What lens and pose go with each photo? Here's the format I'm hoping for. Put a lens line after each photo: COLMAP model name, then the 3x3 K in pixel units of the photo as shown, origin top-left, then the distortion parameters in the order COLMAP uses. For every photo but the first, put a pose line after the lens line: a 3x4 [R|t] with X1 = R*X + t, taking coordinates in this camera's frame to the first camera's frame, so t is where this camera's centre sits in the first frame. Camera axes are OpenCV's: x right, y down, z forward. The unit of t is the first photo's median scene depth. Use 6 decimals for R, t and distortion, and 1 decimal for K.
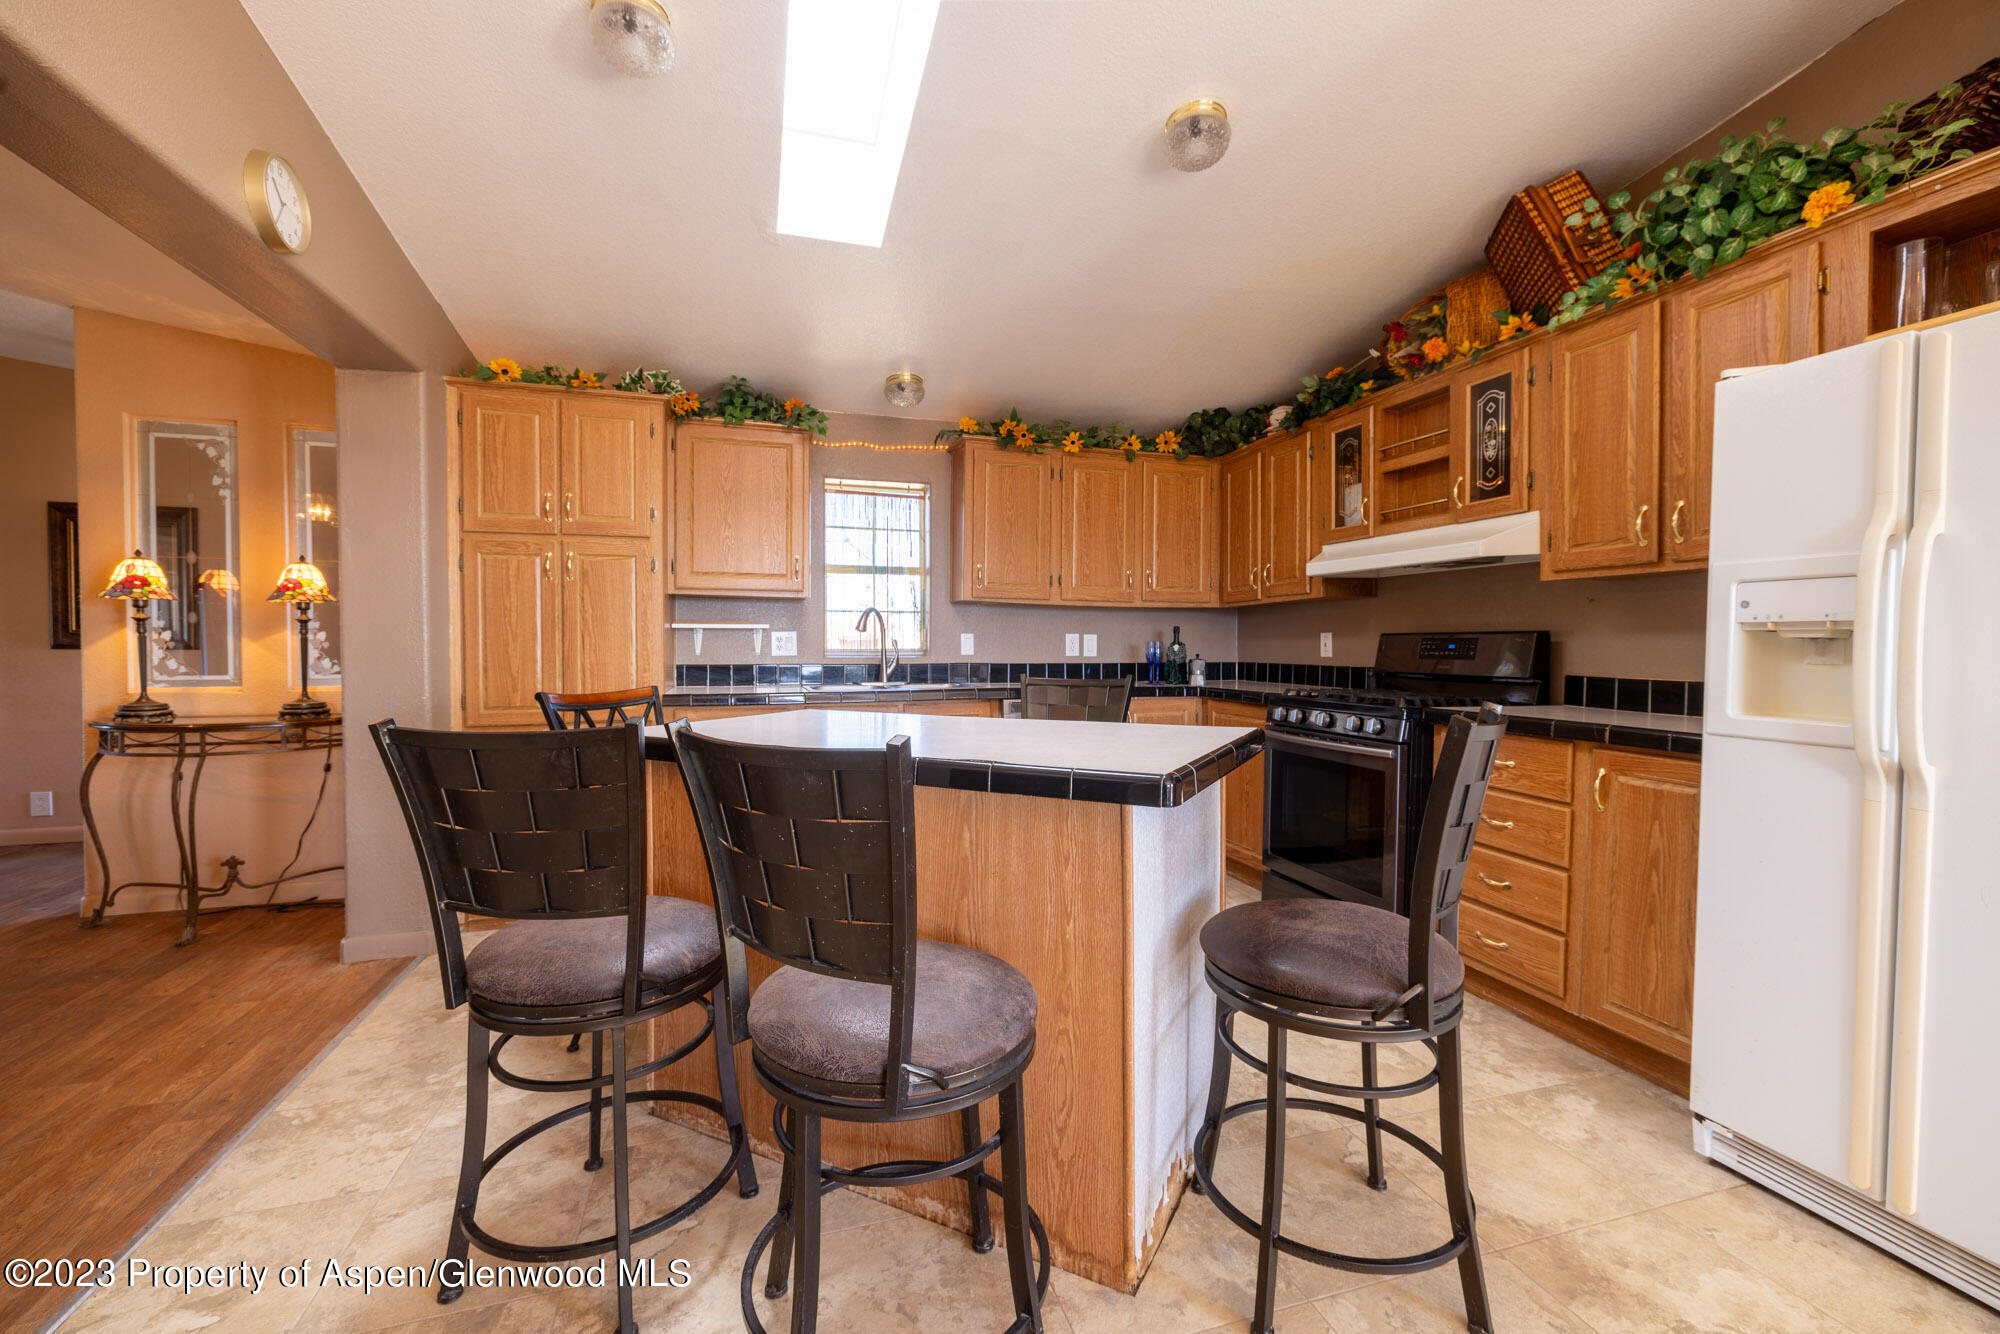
lens RADIAL K [[839.1, 0, 1008.3], [0, 839.1, 661.8], [0, 0, 1]] dist [-0.001352, -0.000522]
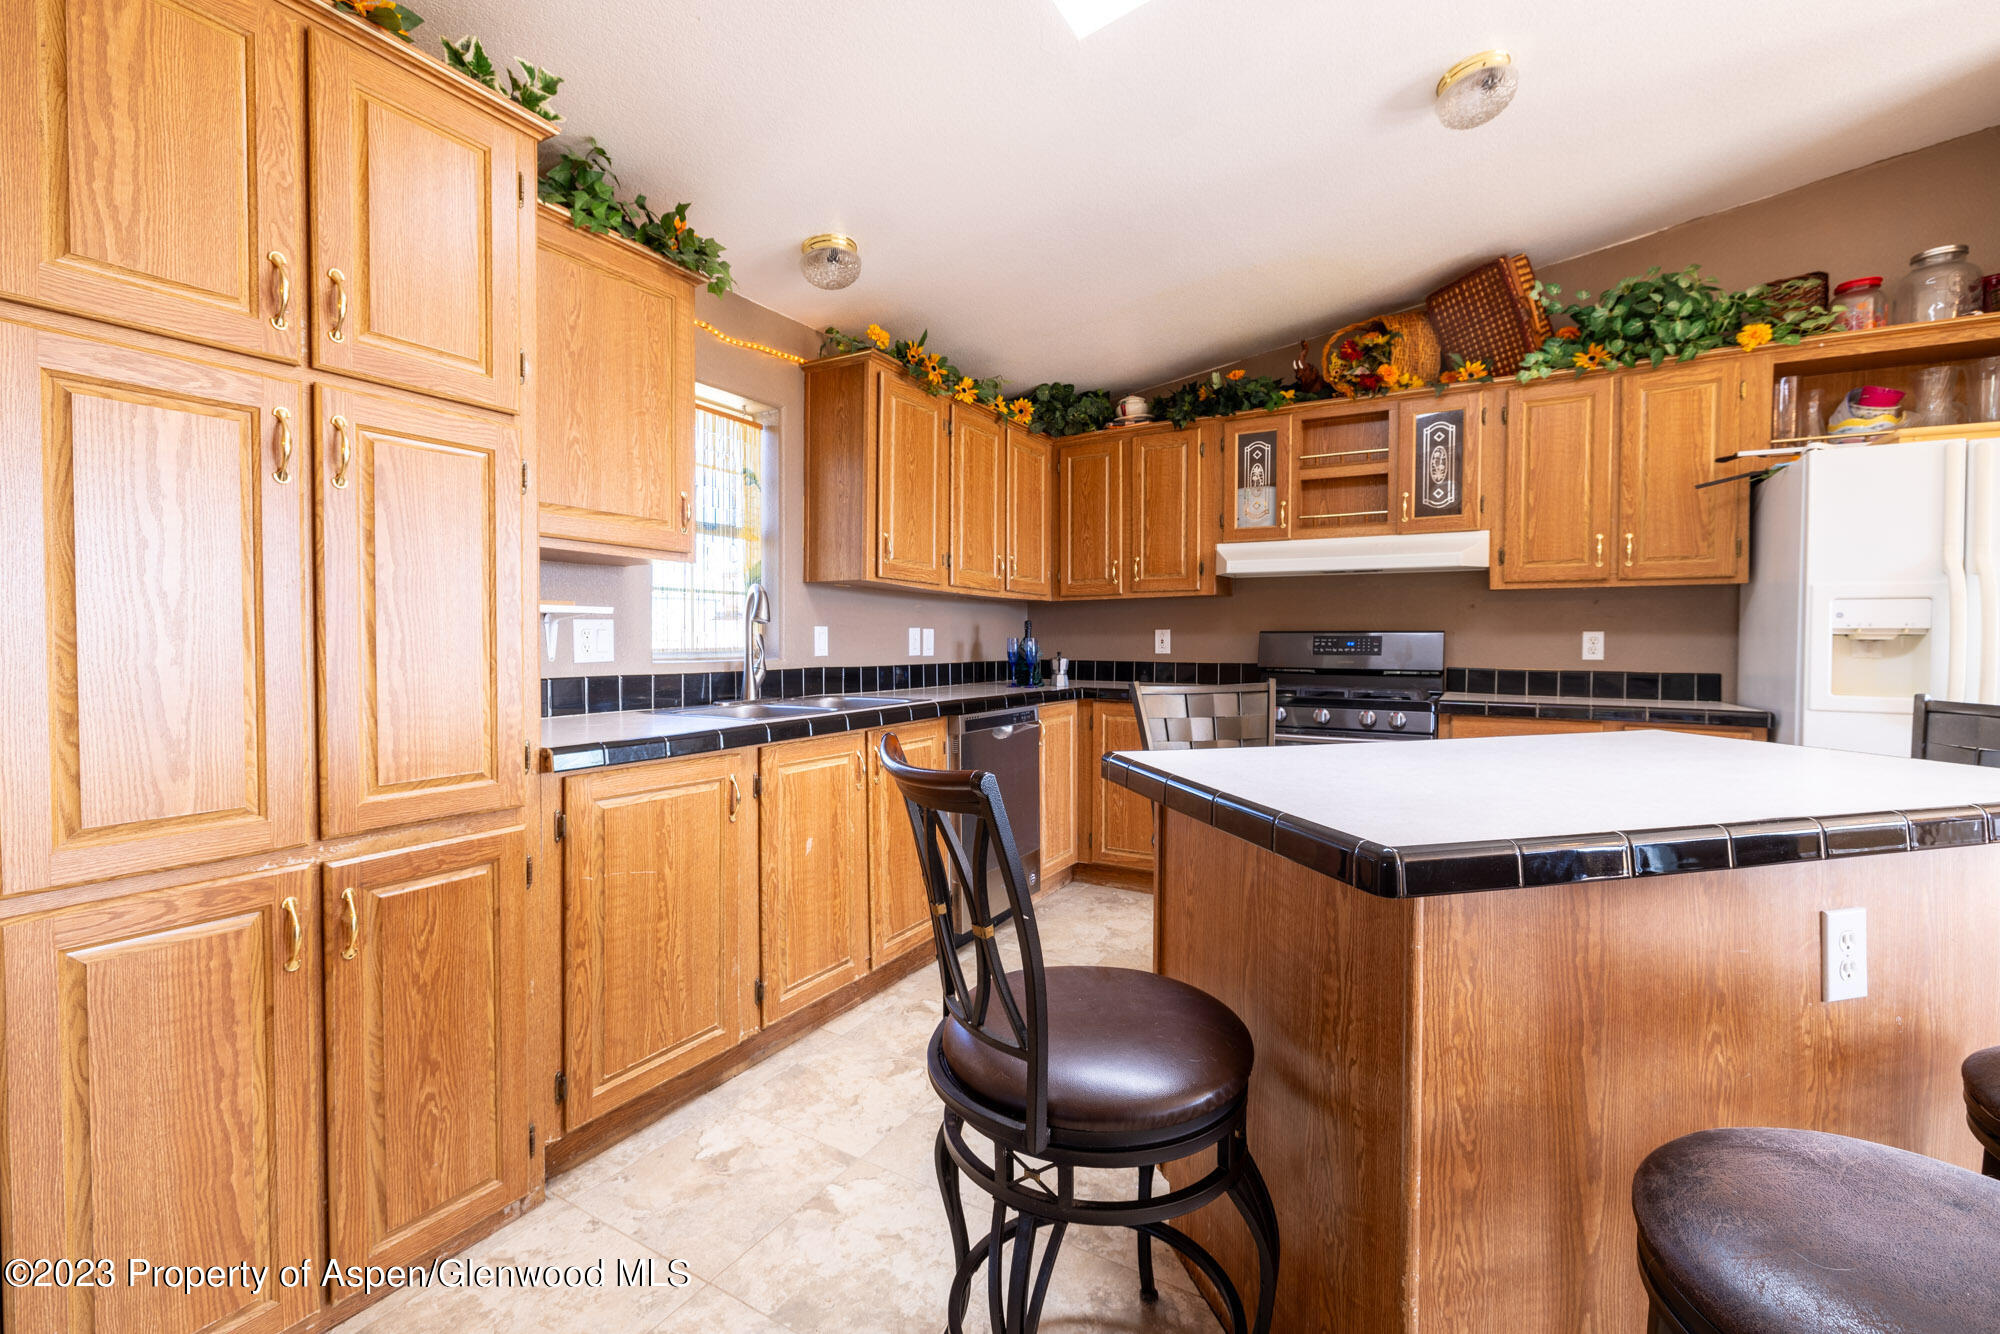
lens RADIAL K [[839.1, 0, 1008.3], [0, 839.1, 661.8], [0, 0, 1]] dist [-0.001352, -0.000522]
pose [[0.732388, -0.018555, 0.680635, -0.577270], [0.013106, 0.999828, 0.013154, -0.014634], [-0.680762, -0.000713, 0.732505, 0.495576]]
